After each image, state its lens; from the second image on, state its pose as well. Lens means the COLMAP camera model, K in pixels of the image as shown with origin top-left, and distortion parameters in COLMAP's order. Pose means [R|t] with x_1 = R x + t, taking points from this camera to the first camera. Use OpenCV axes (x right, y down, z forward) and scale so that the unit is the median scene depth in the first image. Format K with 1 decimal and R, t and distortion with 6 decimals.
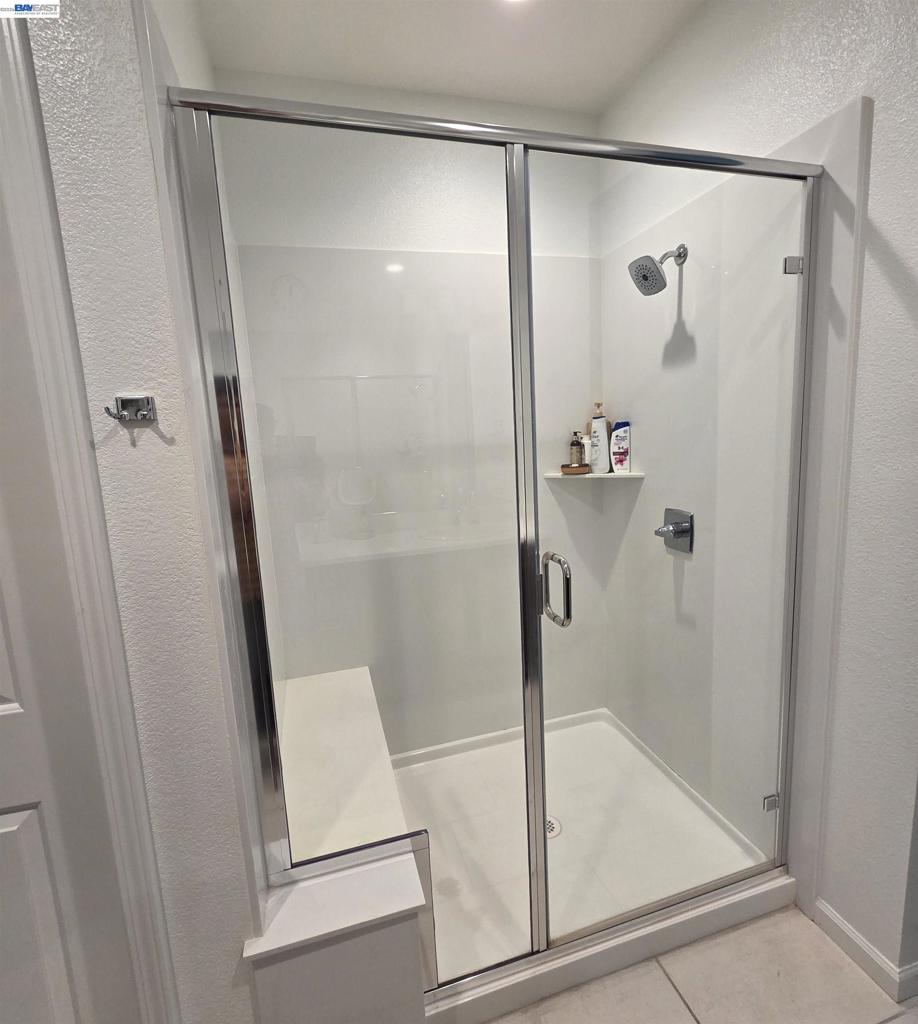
lens RADIAL K [[503.9, 0, 456.1], [0, 503.9, 506.2], [0, 0, 1]] dist [0.005365, -0.003086]
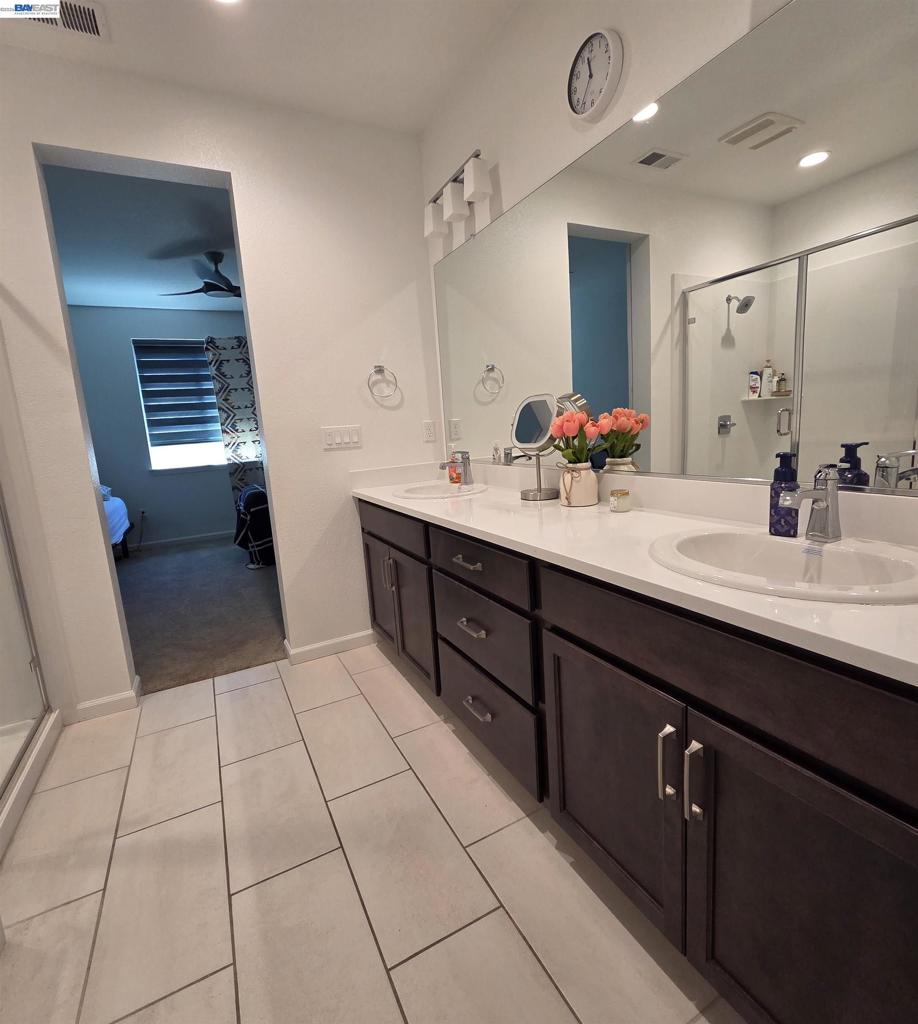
lens RADIAL K [[503.9, 0, 460.8], [0, 503.9, 511.6], [0, 0, 1]] dist [0.005365, -0.003086]
pose [[-0.199270, -0.100819, 0.974745, -1.030296], [0.220563, 0.964556, 0.144855, 0.250629], [-0.954800, 0.243858, -0.169970, -0.007308]]
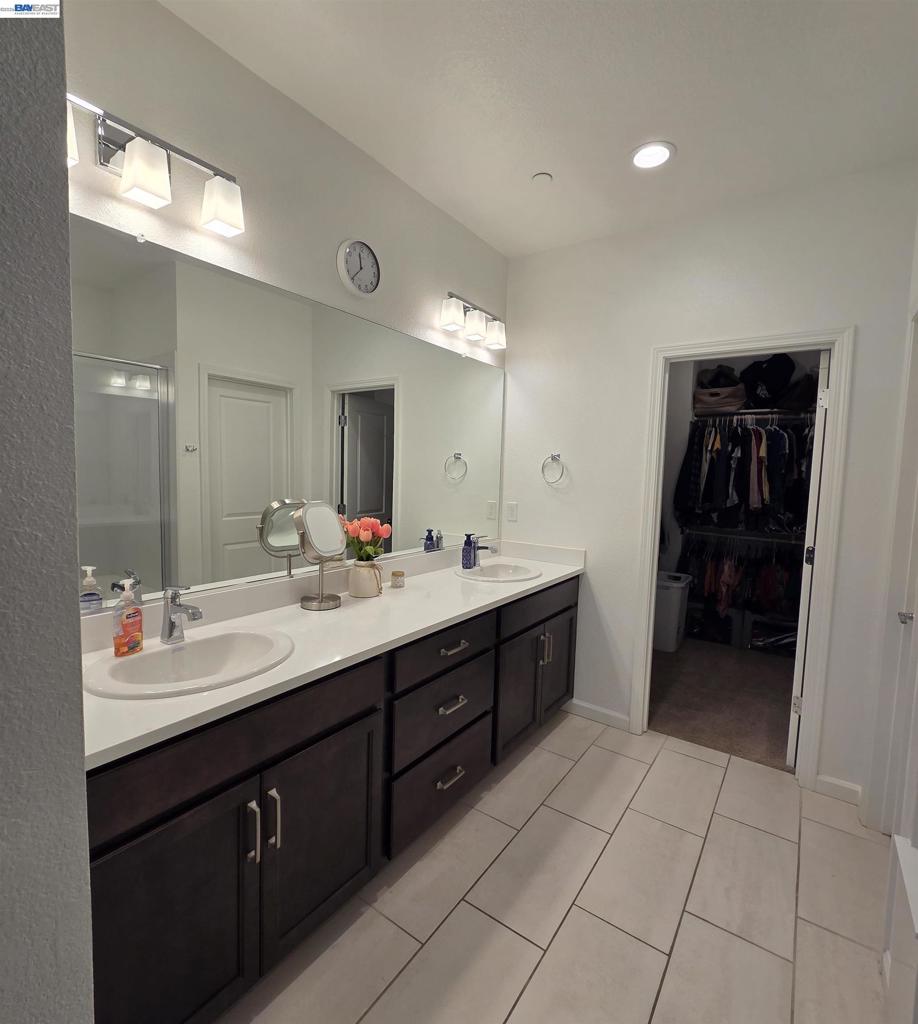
lens RADIAL K [[503.9, 0, 454.6], [0, 503.9, 506.4], [0, 0, 1]] dist [0.005365, -0.003086]
pose [[-0.778869, 0.076124, -0.622550, 0.929930], [-0.081716, 0.971829, 0.221068, -0.145250], [0.621841, 0.223055, -0.750707, 0.758818]]
